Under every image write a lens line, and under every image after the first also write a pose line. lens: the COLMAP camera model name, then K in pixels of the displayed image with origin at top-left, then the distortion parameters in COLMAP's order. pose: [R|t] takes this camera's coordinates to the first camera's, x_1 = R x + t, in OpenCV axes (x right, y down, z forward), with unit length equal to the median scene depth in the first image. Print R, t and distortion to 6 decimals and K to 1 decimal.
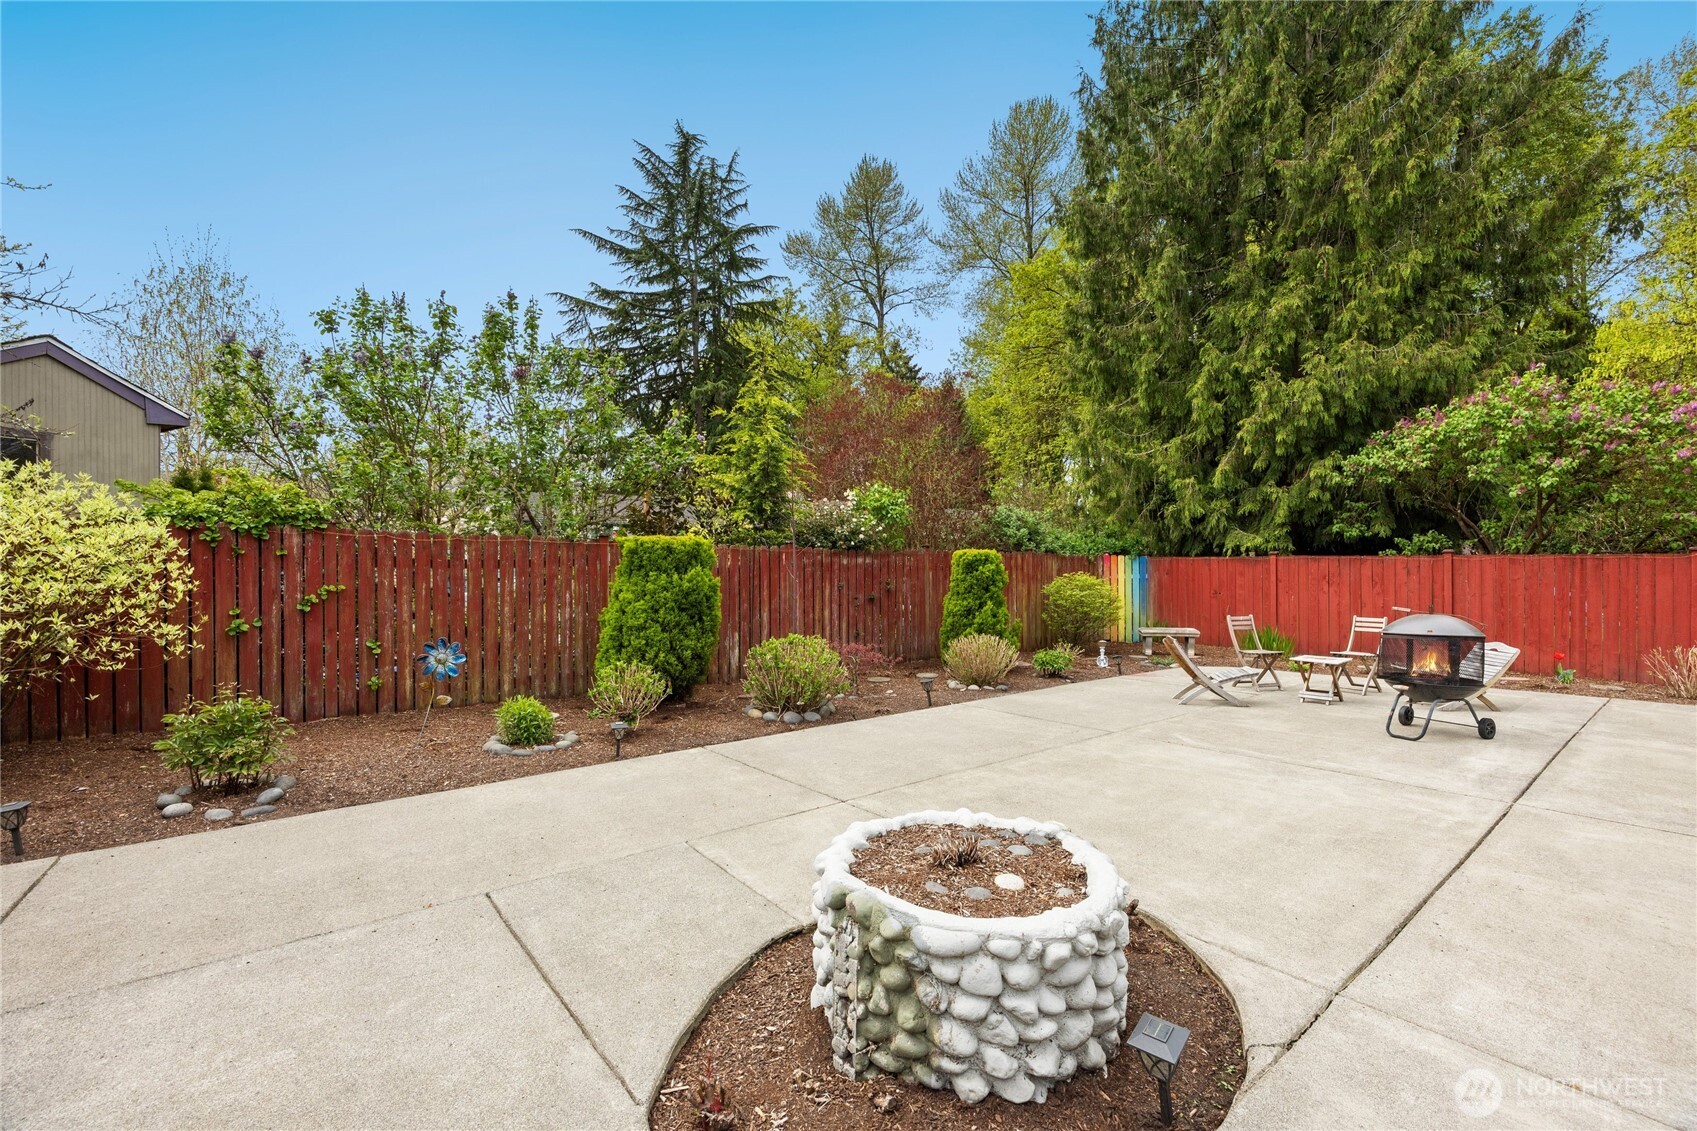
lens RADIAL K [[716.8, 0, 855.3], [0, 716.8, 584.8], [0, 0, 1]] dist [-0.013063, 0.000769]
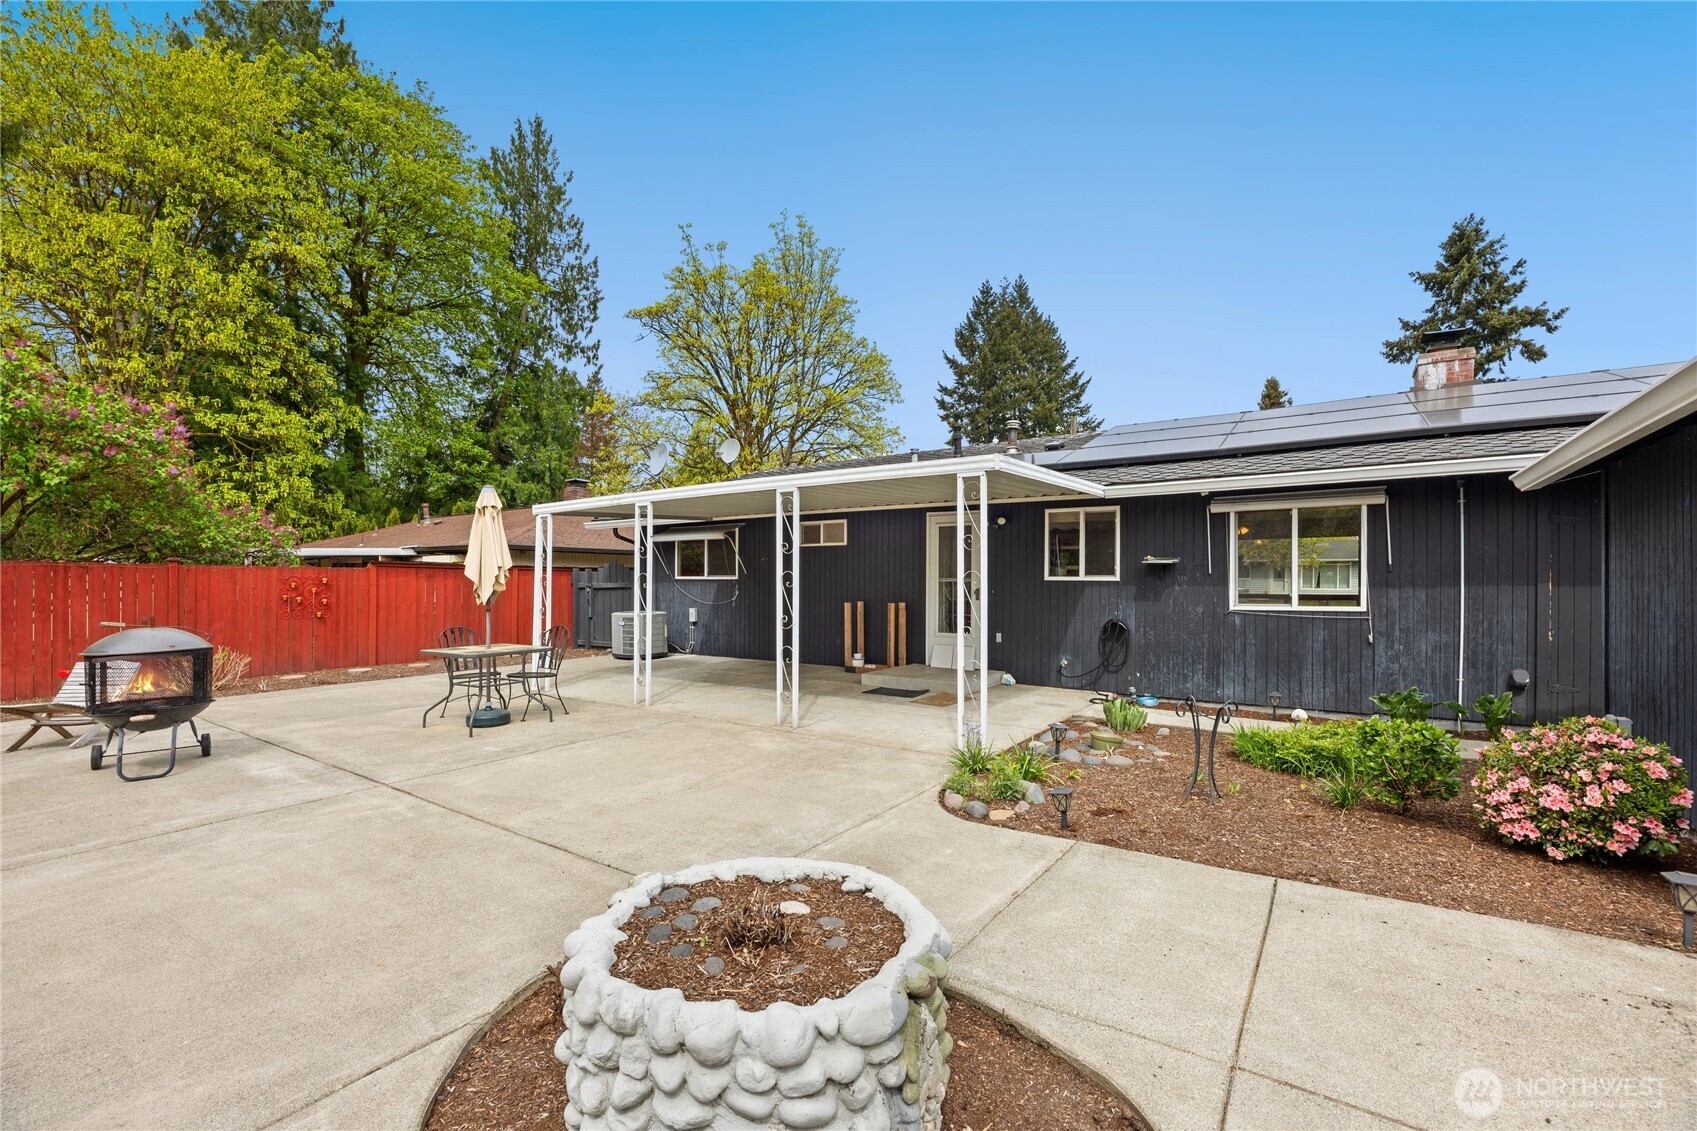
lens RADIAL K [[716.8, 0, 849.2], [0, 716.8, 581.5], [0, 0, 1]] dist [-0.013063, 0.000769]
pose [[-0.285363, 0.001567, 0.958418, -0.140490], [0.019642, 0.999798, 0.004213, -0.000382], [-0.958218, 0.020028, -0.285336, 0.246569]]
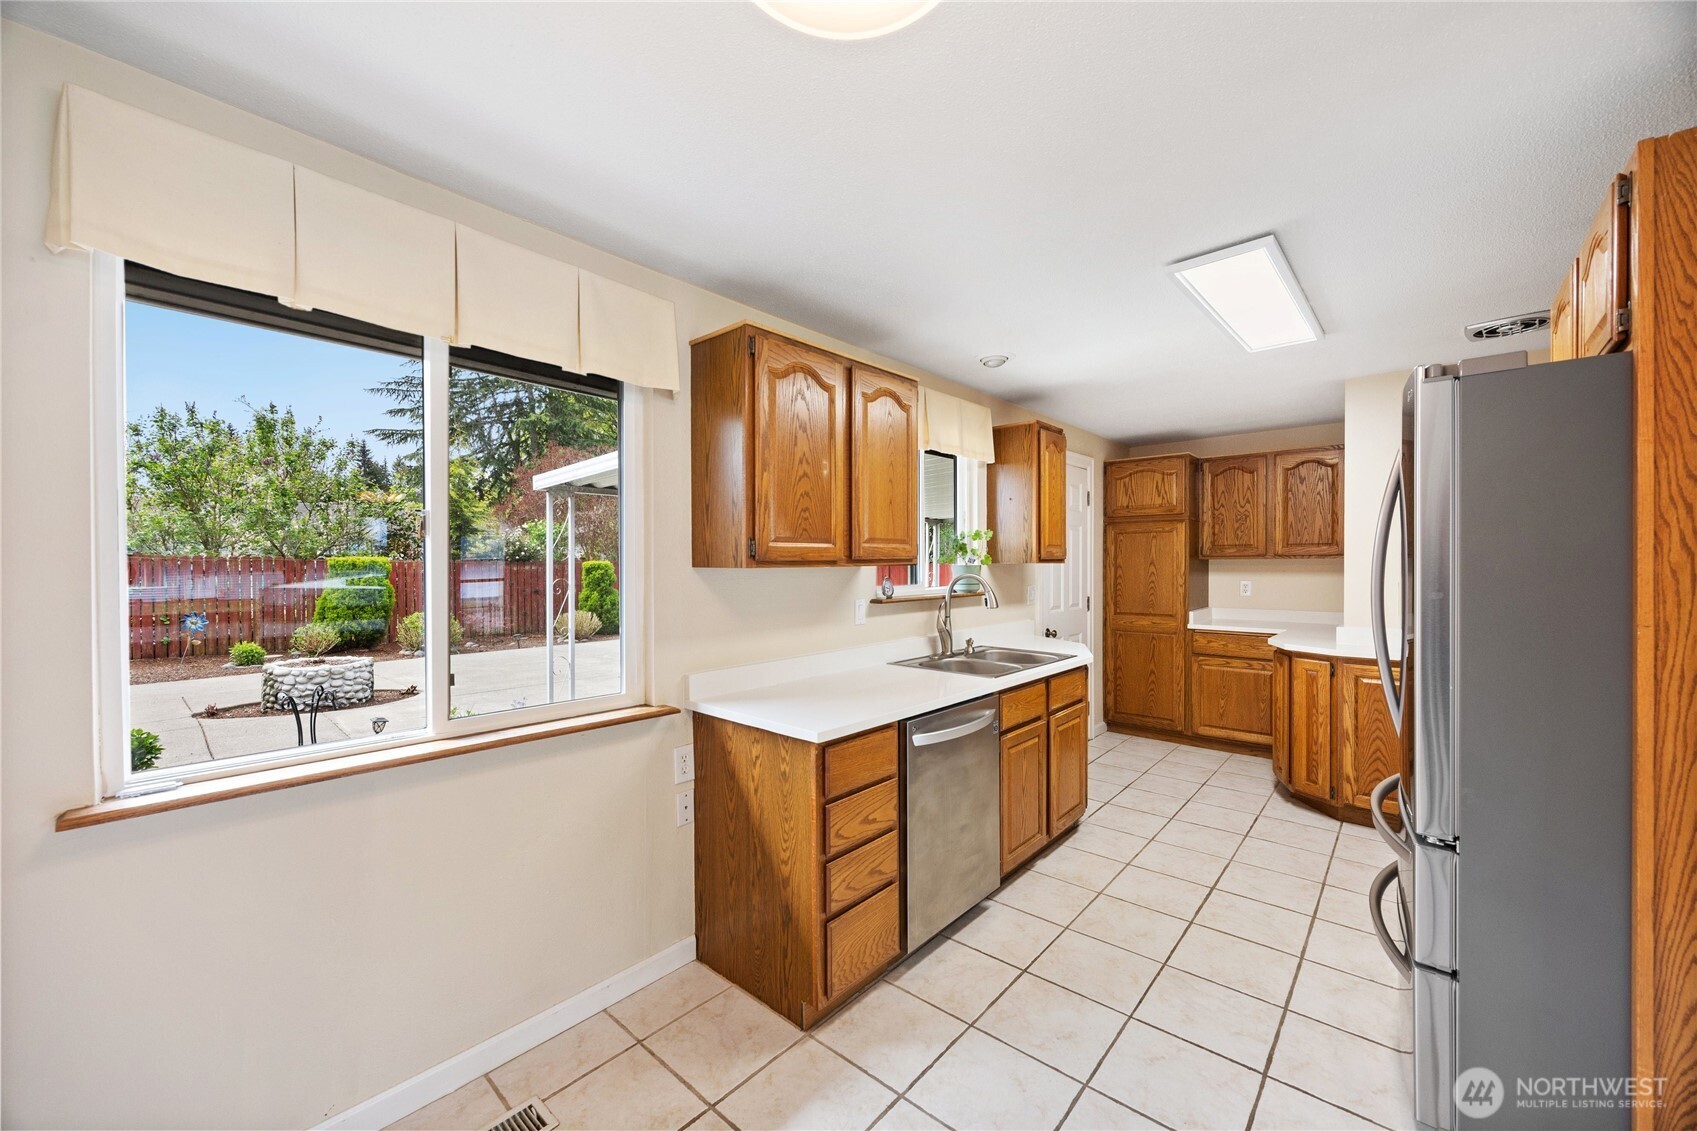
lens RADIAL K [[645.2, 0, 859.3], [0, 645.2, 582.0], [0, 0, 1]] dist [-0.011184, 0.001474]
pose [[0.984459, -0.011481, 0.175237, 0.493057], [0.010574, 0.999925, 0.006109, -0.002028], [-0.175294, -0.004161, 0.984507, -0.572696]]
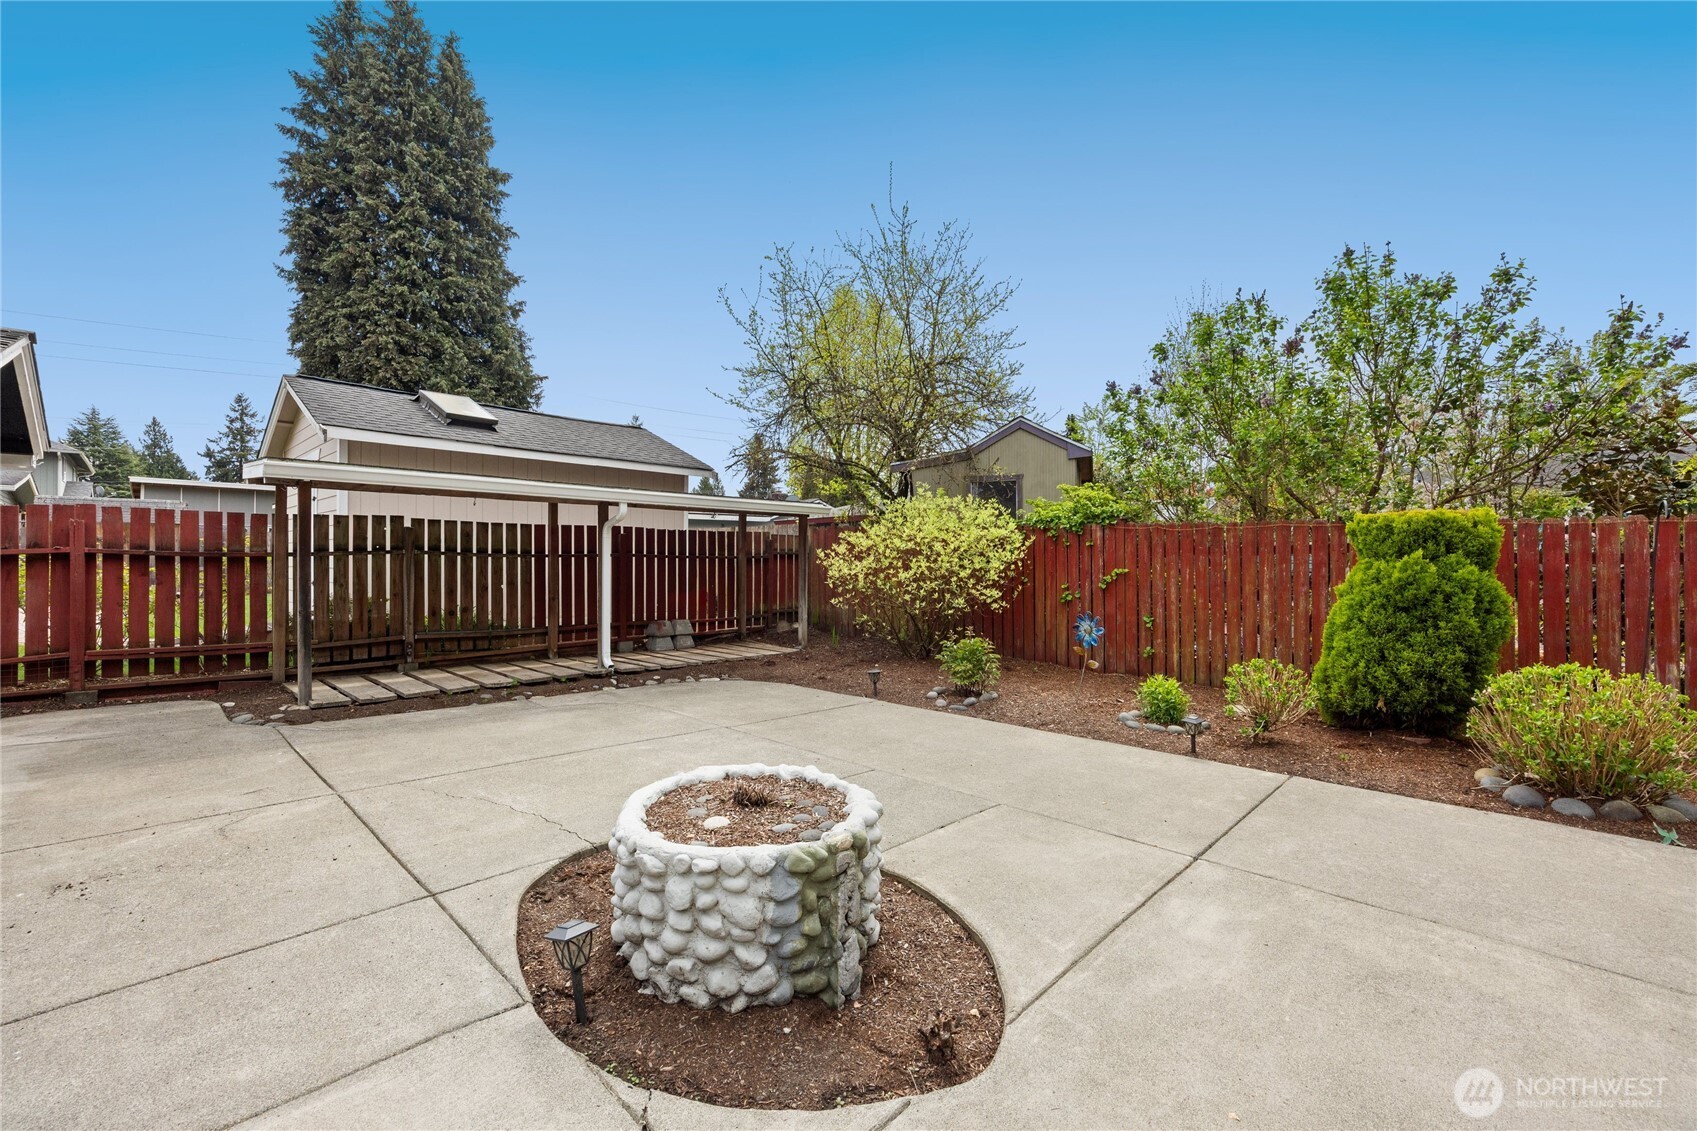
lens RADIAL K [[716.8, 0, 844.7], [0, 716.8, 554.2], [0, 0, 1]] dist [-0.013063, 0.000769]
pose [[0.117646, -0.007045, -0.993031, 0.285375], [-0.023107, 0.999685, -0.009830, -0.000898], [0.992787, 0.024102, 0.117447, 0.220333]]
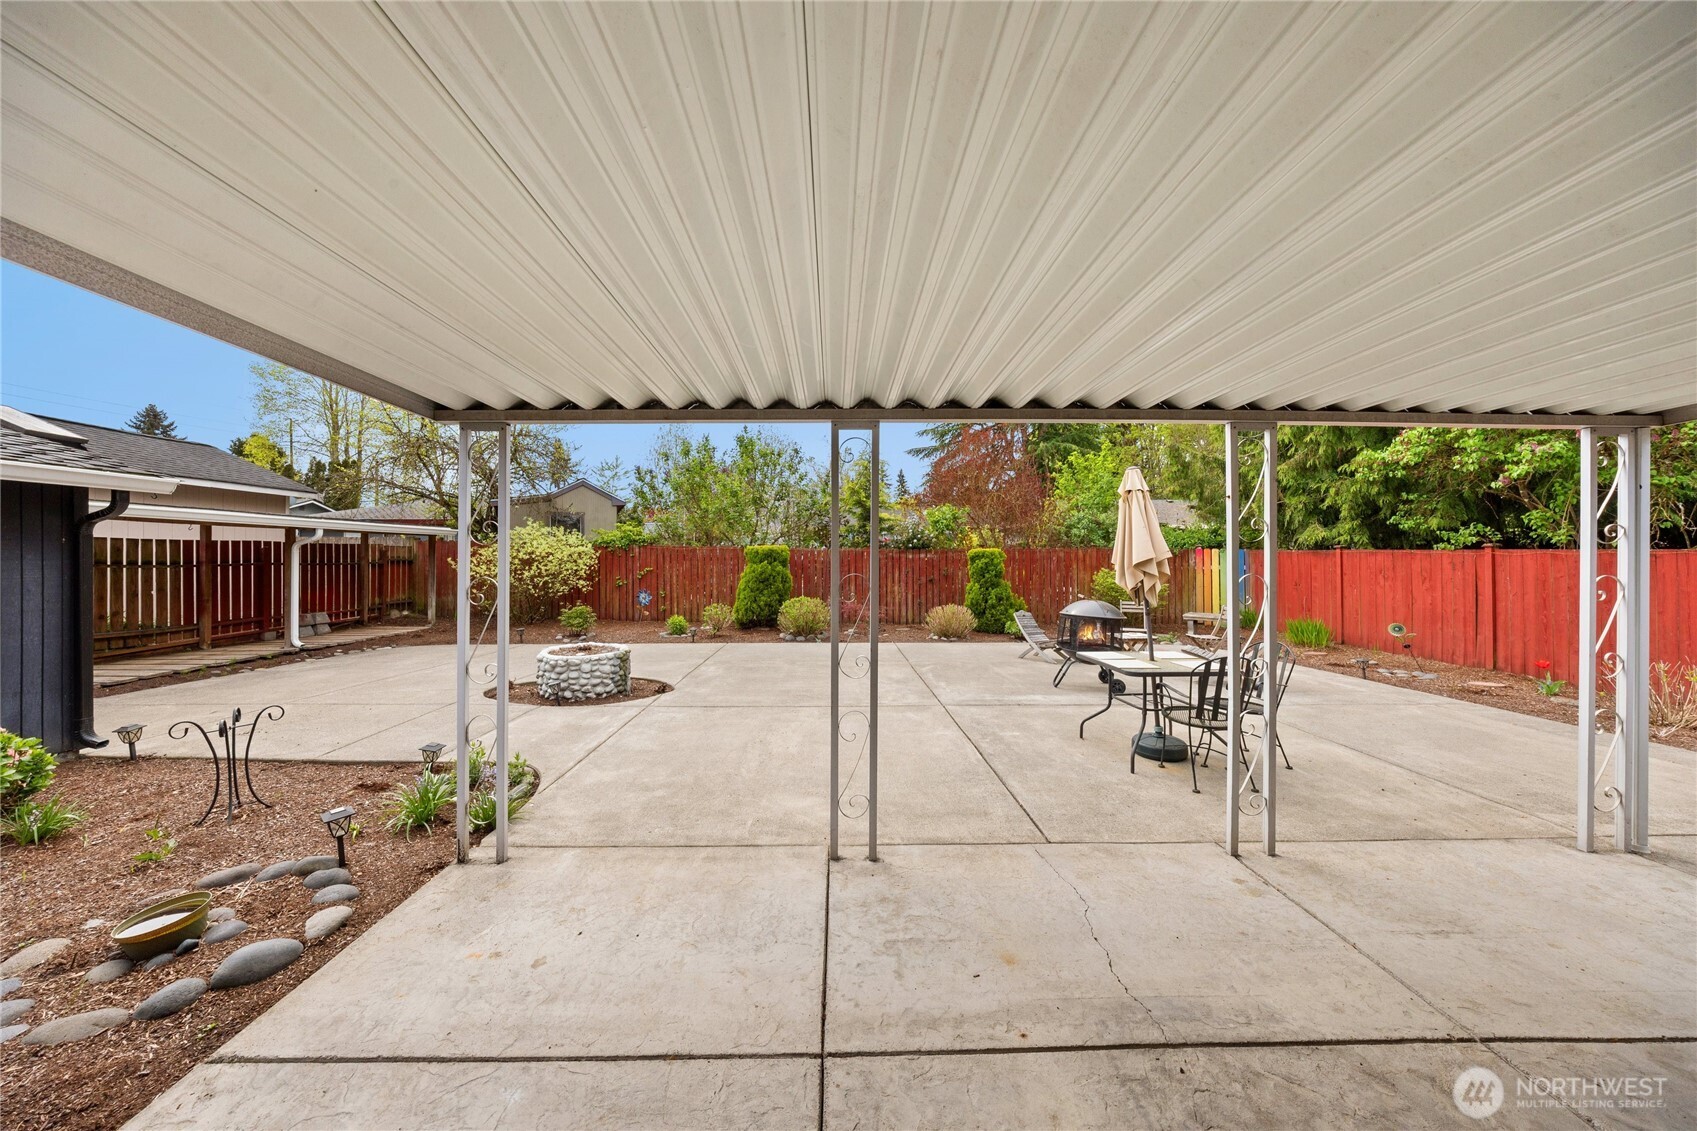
lens RADIAL K [[569.3, 0, 845.6], [0, 569.3, 548.1], [0, 0, 1]] dist [-0.008352, 0.000717]
pose [[0.787846, -0.008432, -0.615815, 0.640618], [-0.011608, 0.999525, -0.028537, -0.012342], [0.615763, 0.029631, 0.787374, -0.097538]]
